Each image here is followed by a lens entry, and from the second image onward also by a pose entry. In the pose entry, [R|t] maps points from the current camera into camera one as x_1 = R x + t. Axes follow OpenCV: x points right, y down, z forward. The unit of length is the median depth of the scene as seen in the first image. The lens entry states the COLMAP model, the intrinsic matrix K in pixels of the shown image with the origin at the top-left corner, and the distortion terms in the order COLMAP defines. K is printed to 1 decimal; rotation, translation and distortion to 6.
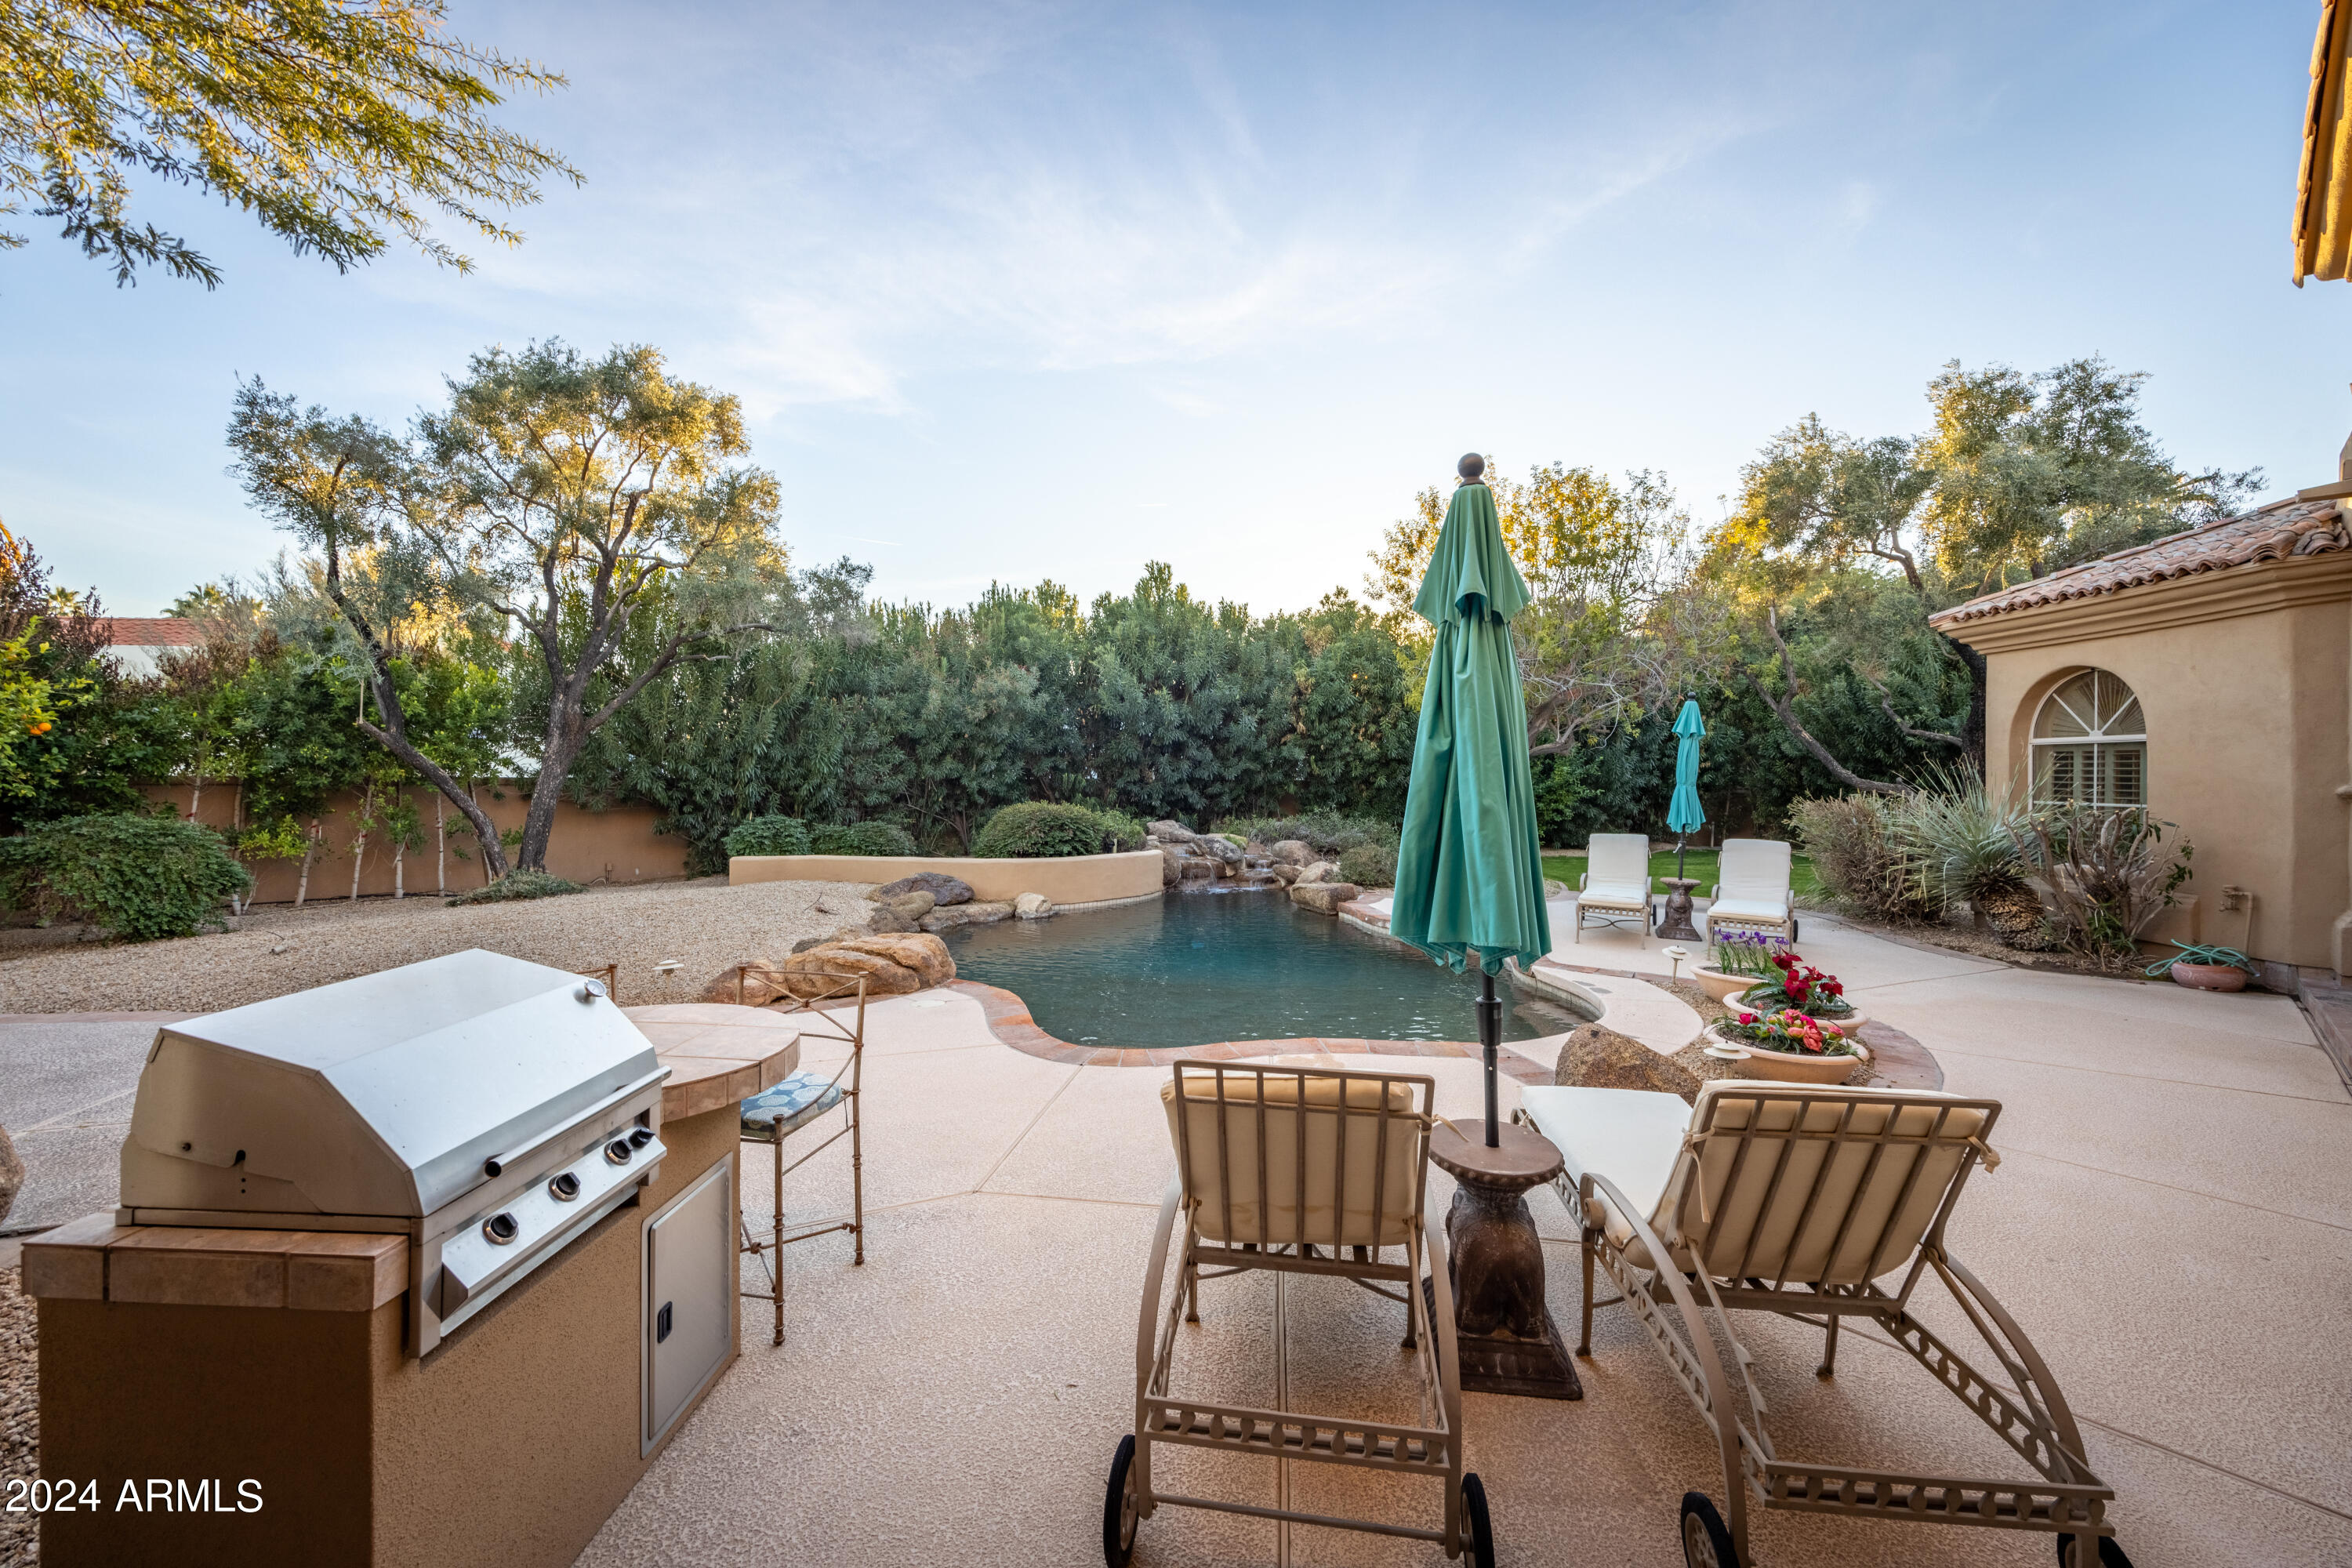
lens RADIAL K [[963.1, 0, 1172.2], [0, 963.1, 780.9], [0, 0, 1]] dist [0.000321, 0.000036]
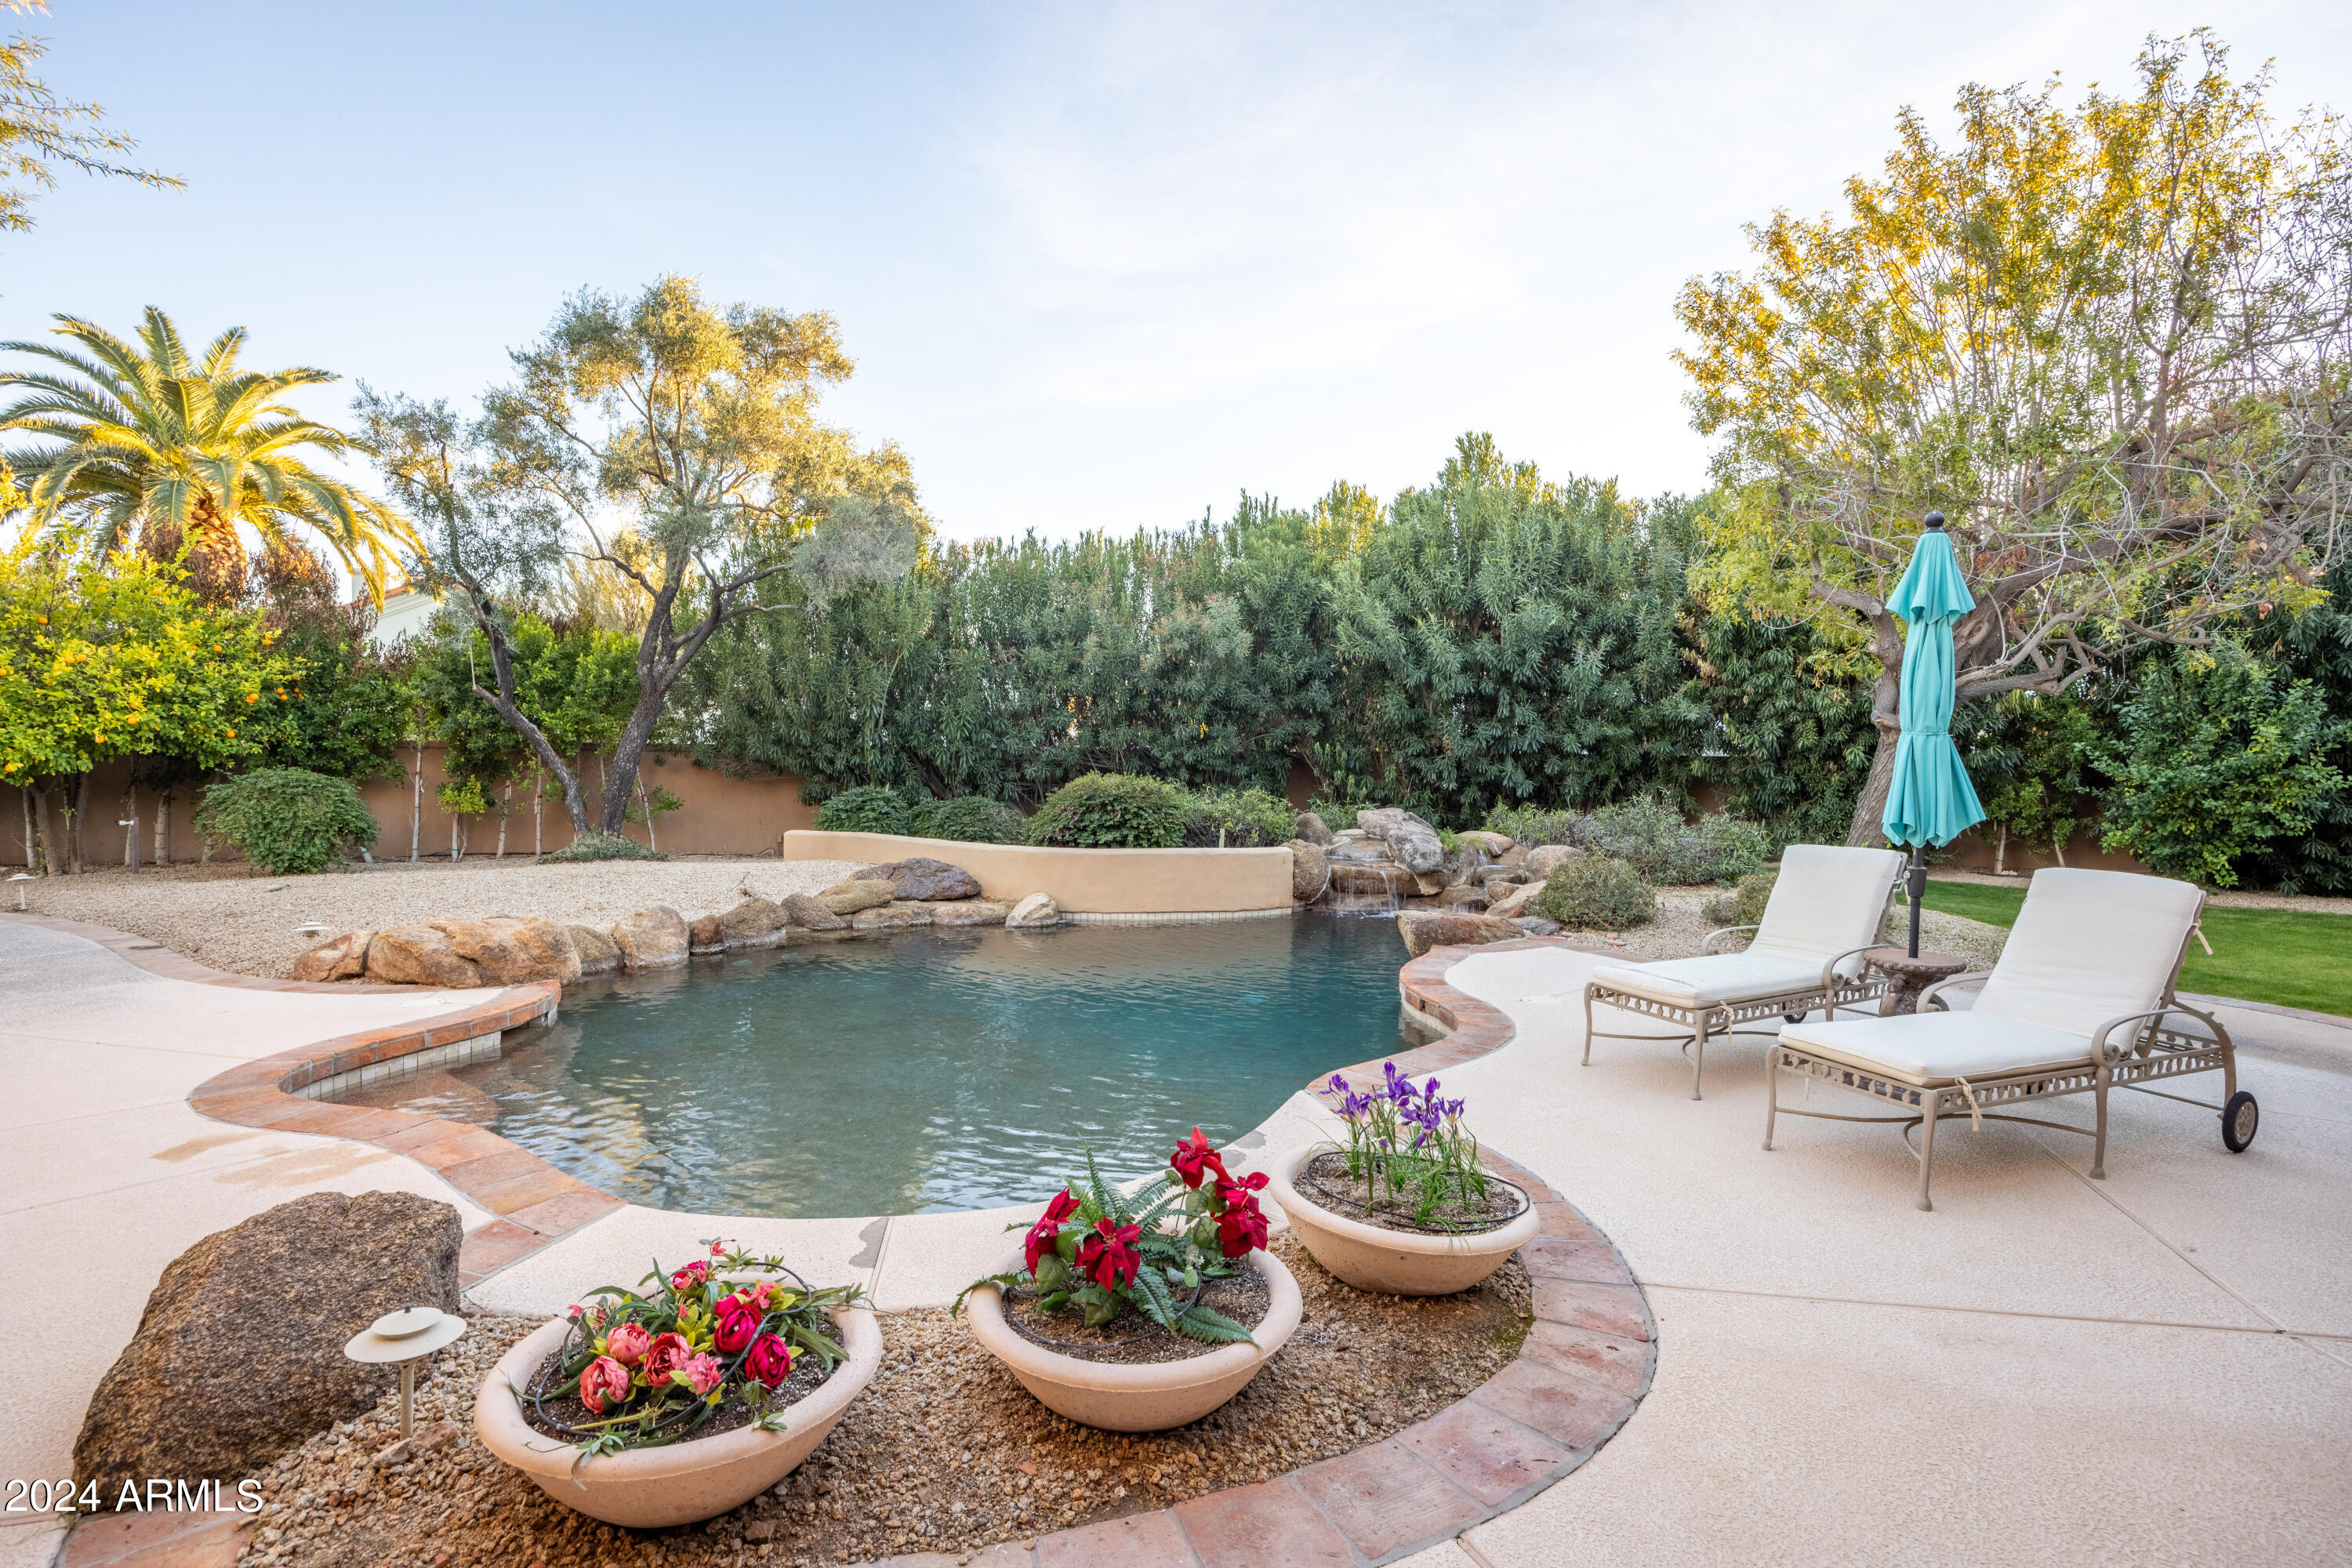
lens RADIAL K [[1185.5, 0, 1176.7], [0, 1185.5, 769.3], [0, 0, 1]] dist [0.003403, 0.000126]
pose [[0.833447, 0.006636, -0.552559, 0.297597], [-0.008856, 0.999960, -0.001350, 0.014398], [0.552528, 0.006018, 0.833473, 0.199950]]
